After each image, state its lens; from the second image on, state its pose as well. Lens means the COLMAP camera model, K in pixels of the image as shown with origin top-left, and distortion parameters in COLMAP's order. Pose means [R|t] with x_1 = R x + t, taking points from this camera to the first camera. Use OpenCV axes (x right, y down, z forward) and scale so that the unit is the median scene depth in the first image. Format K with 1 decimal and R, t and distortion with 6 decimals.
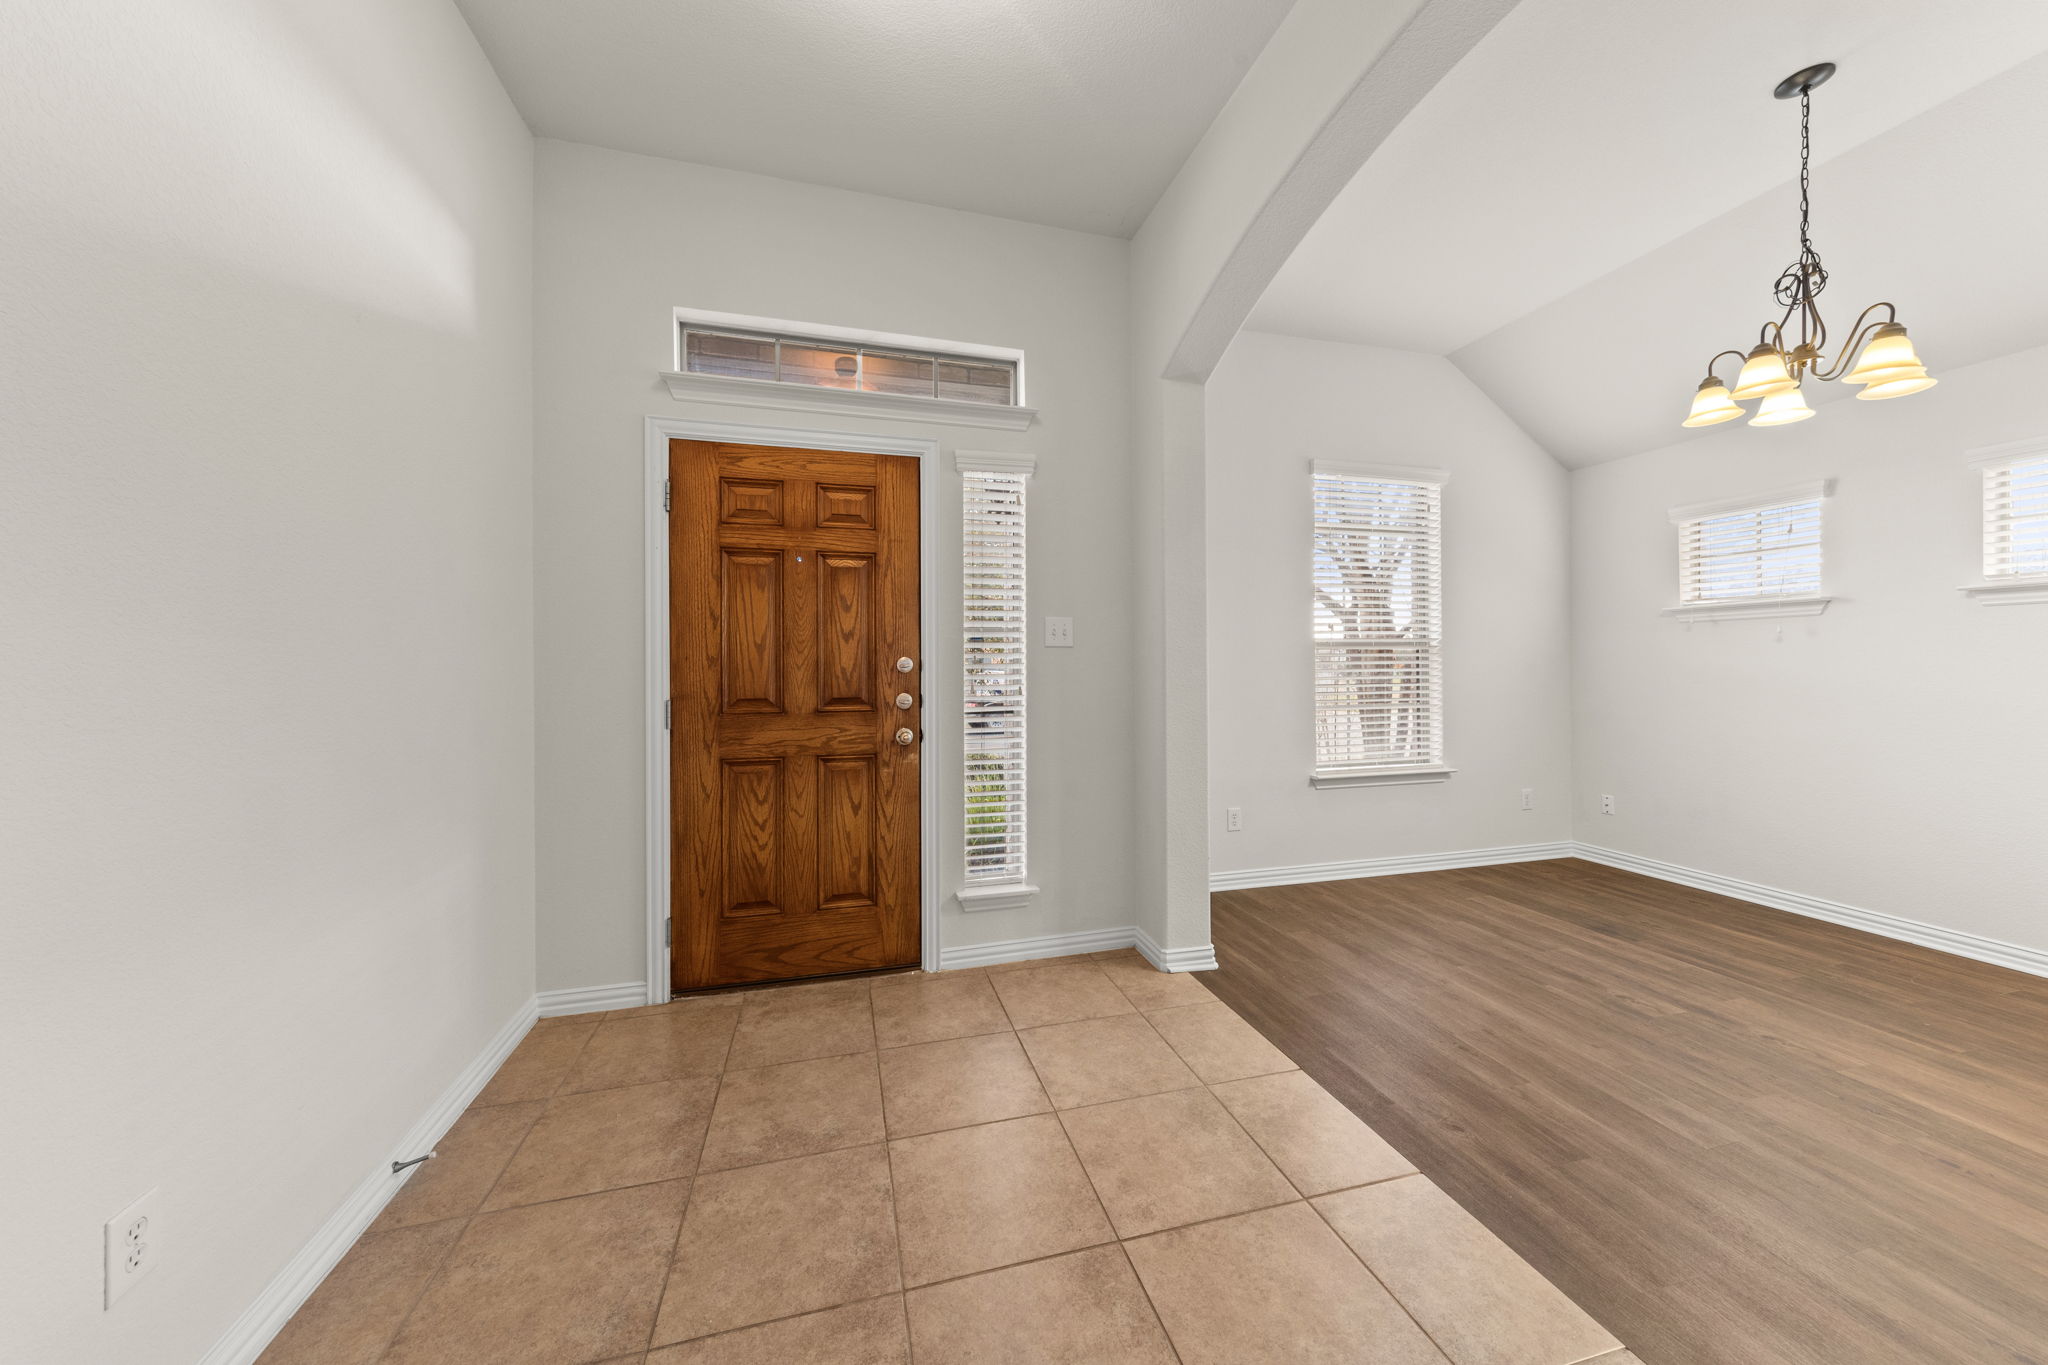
lens RADIAL K [[712.5, 0, 1023.7], [0, 712.5, 670.2], [0, 0, 1]] dist [0.009941, -0.000290]
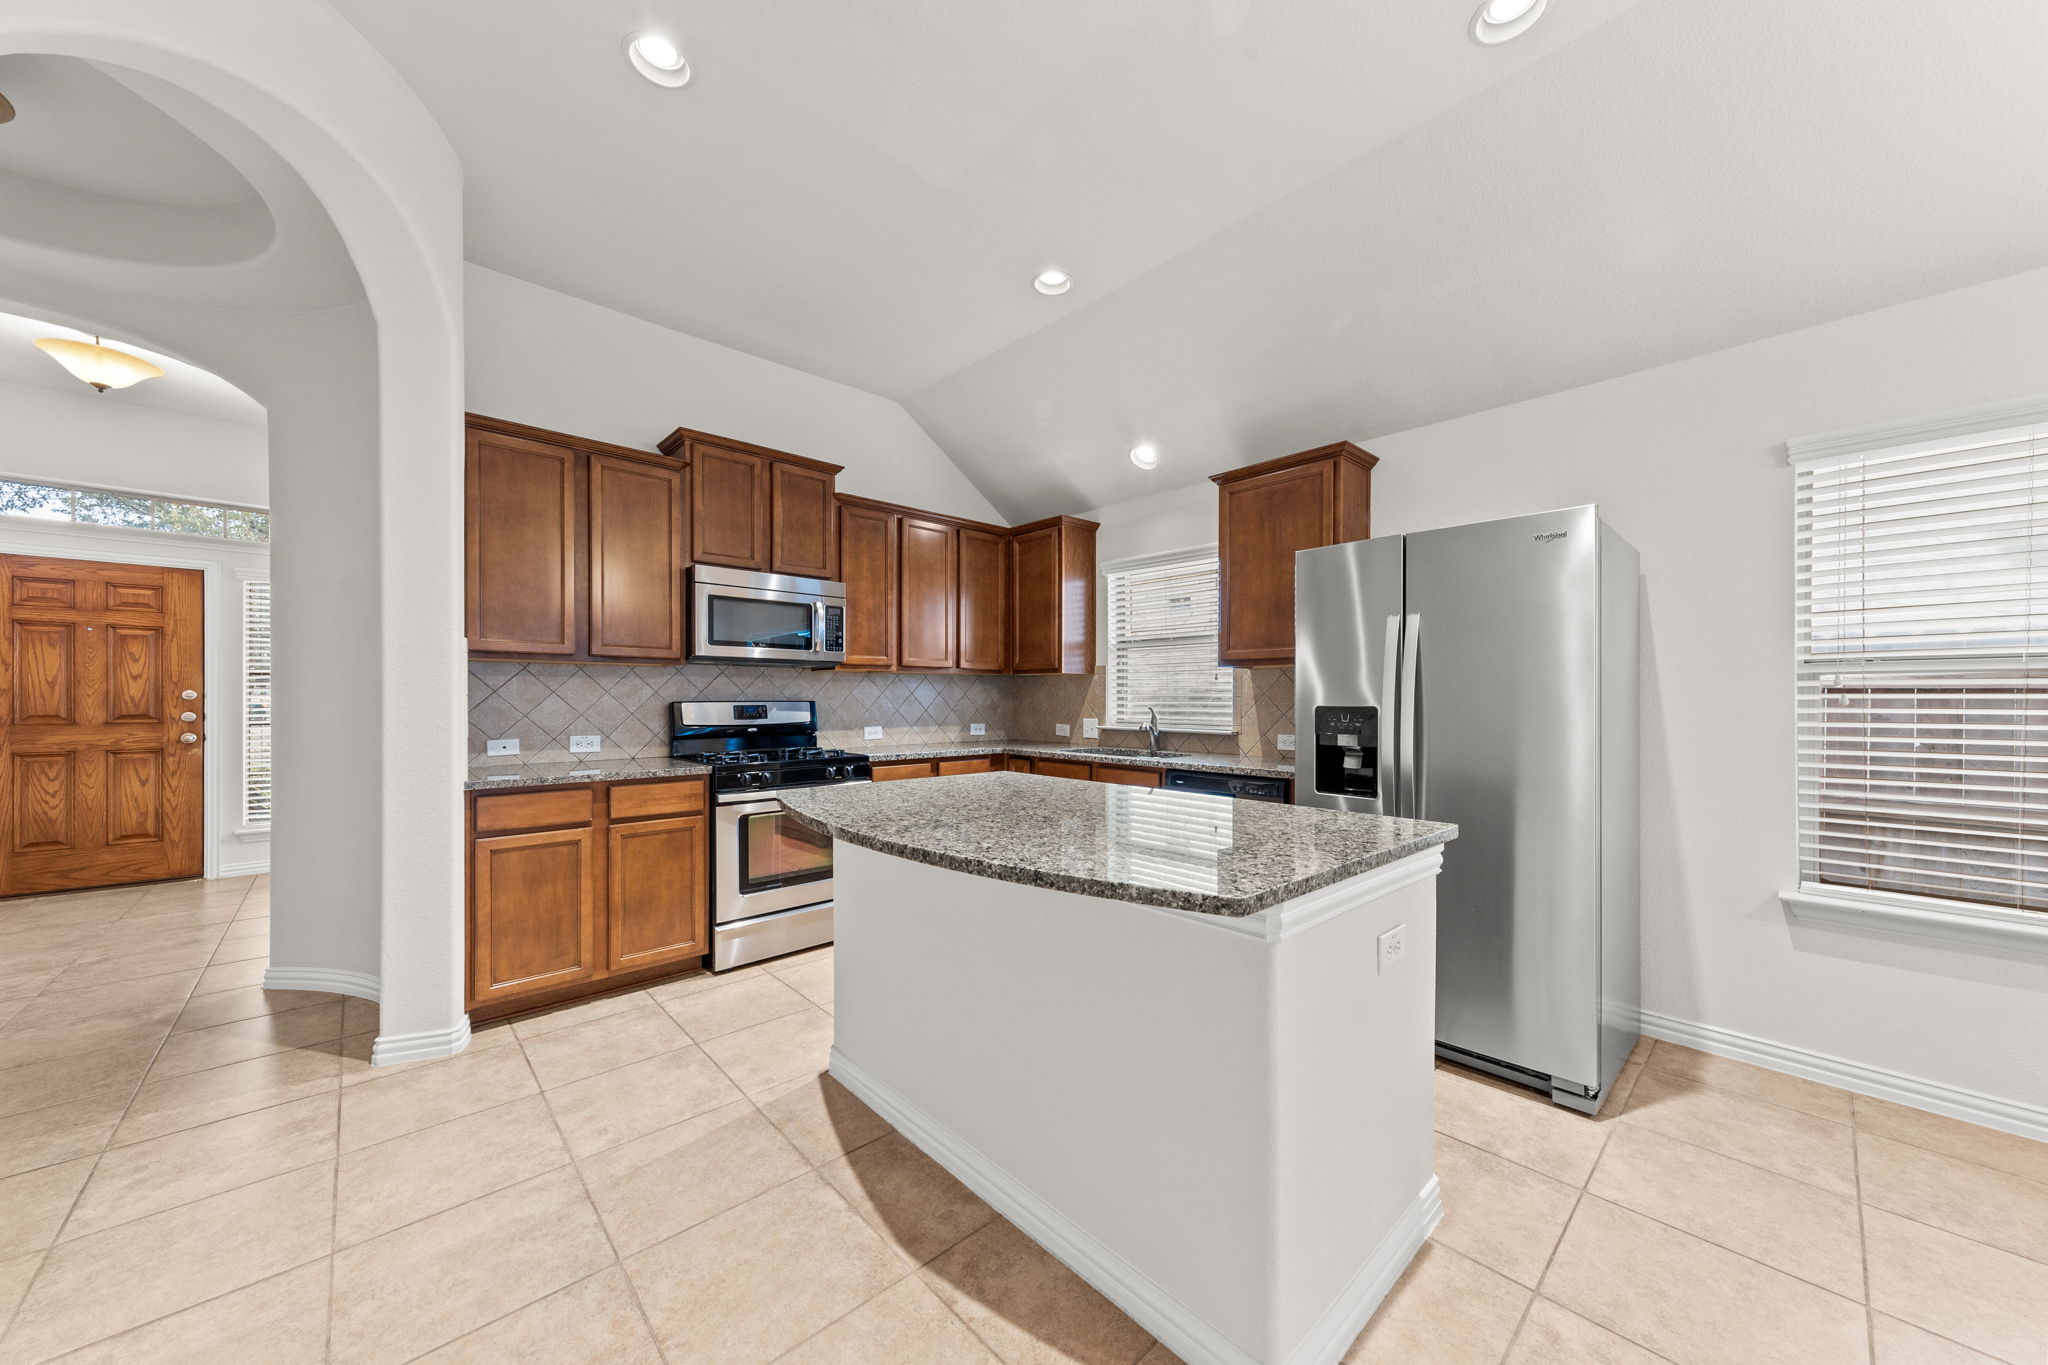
lens RADIAL K [[721.1, 0, 1024.0], [0, 721.1, 700.2], [0, 0, 1]] dist [0.008184, -0.000157]
pose [[0.886333, 0.006382, 0.463005, 0.784753], [-0.007799, 0.999969, 0.001145, -0.012722], [-0.462983, -0.004626, 0.886355, -1.428460]]
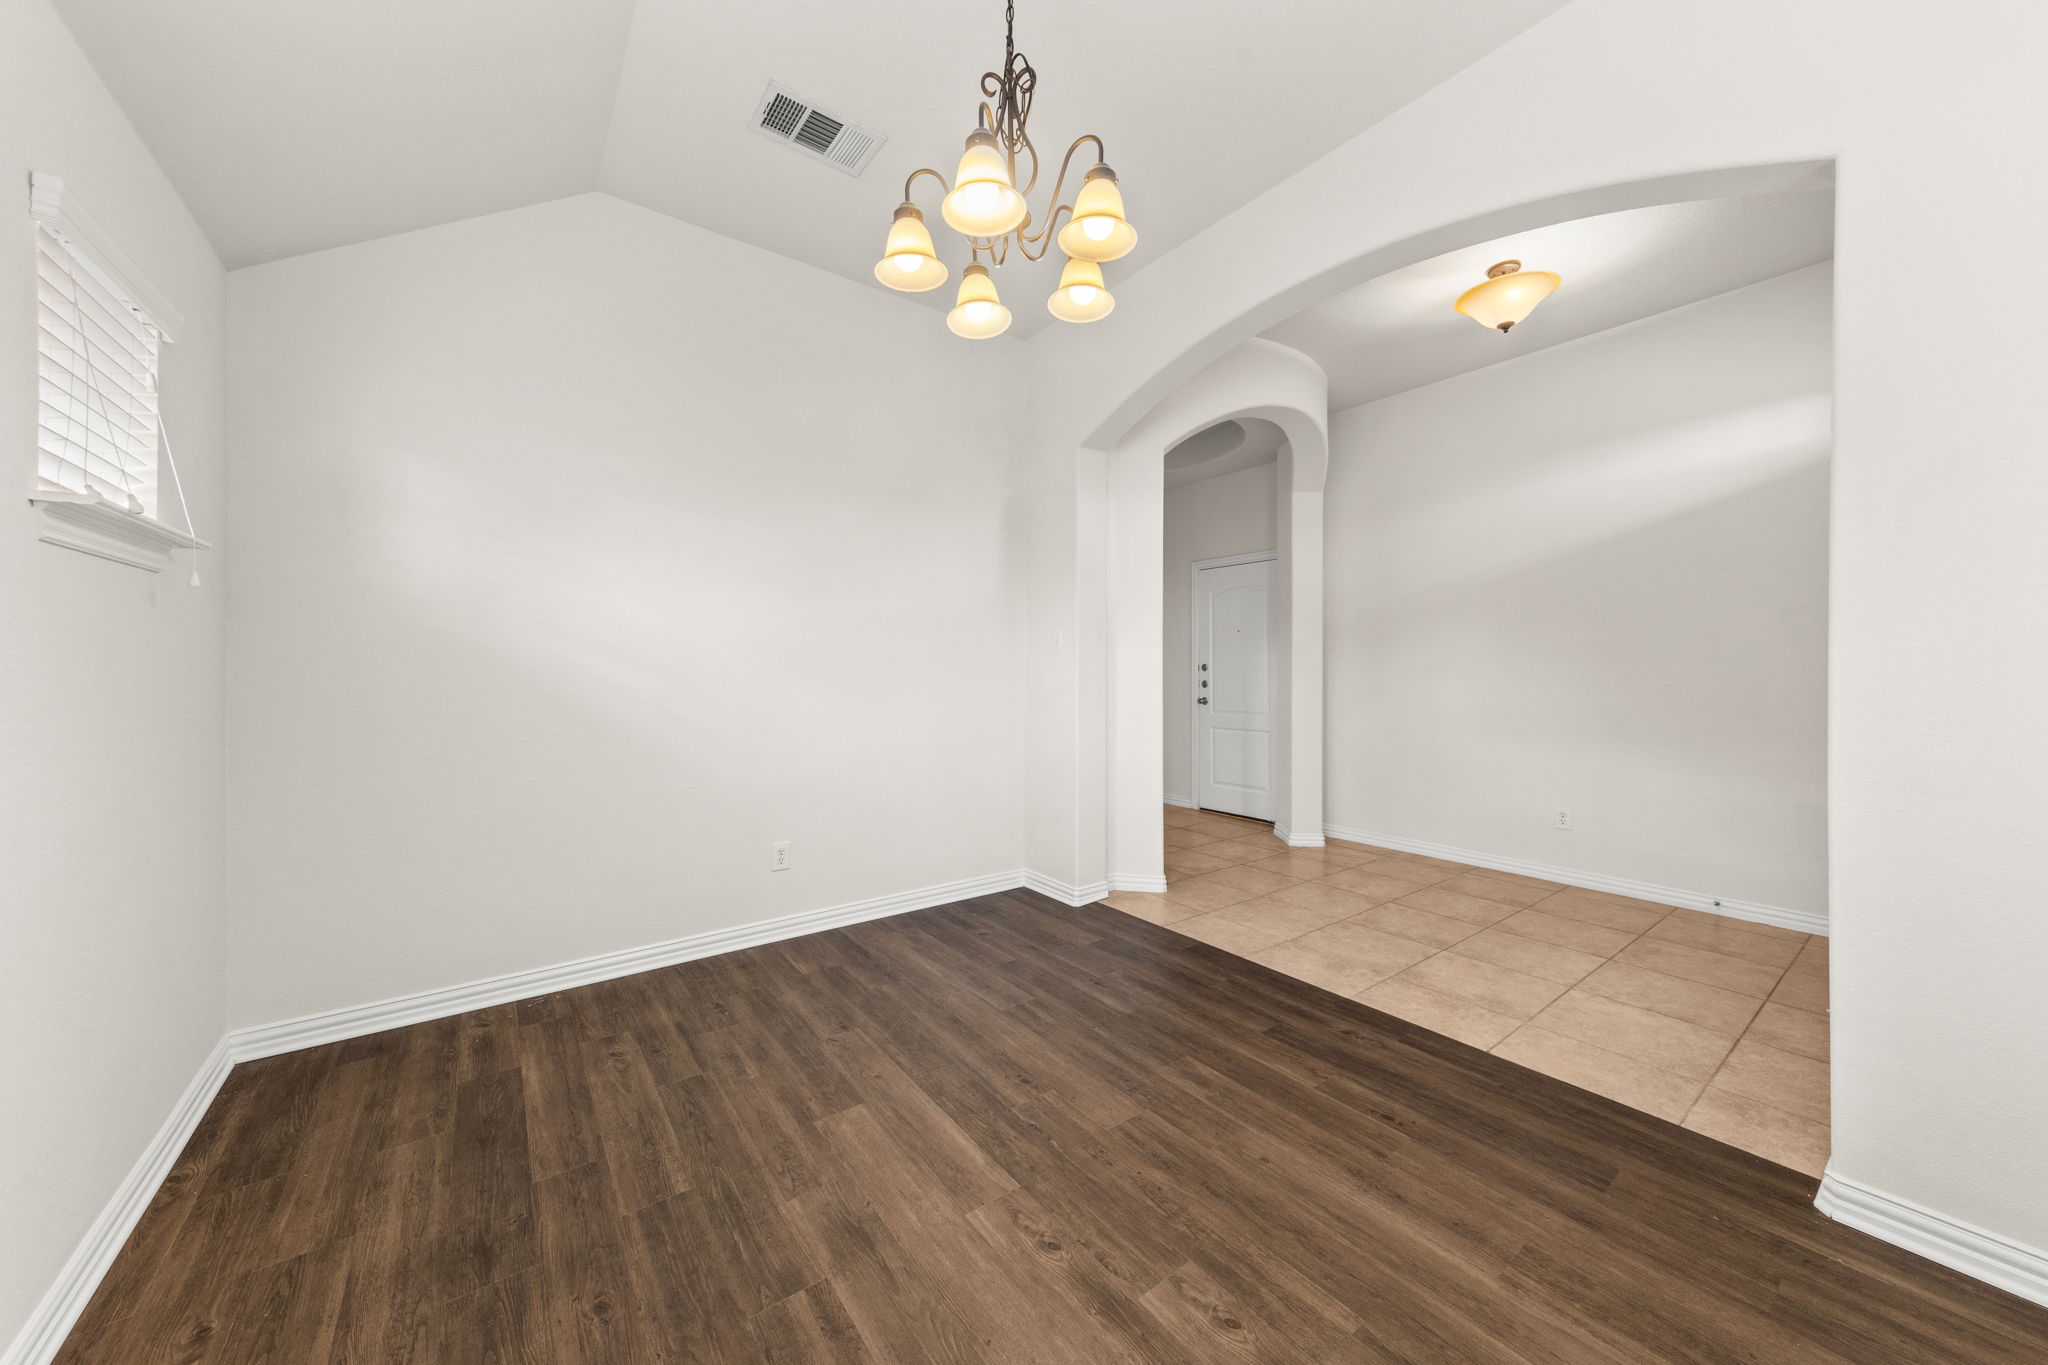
lens RADIAL K [[719.9, 0, 1022.2], [0, 719.9, 667.4], [0, 0, 1]] dist [0.007141, -0.000195]
pose [[-0.928072, 0.004584, -0.372373, 1.098381], [0.003393, 0.999987, 0.003852, -0.009892], [0.372386, 0.002312, -0.928075, 1.345346]]
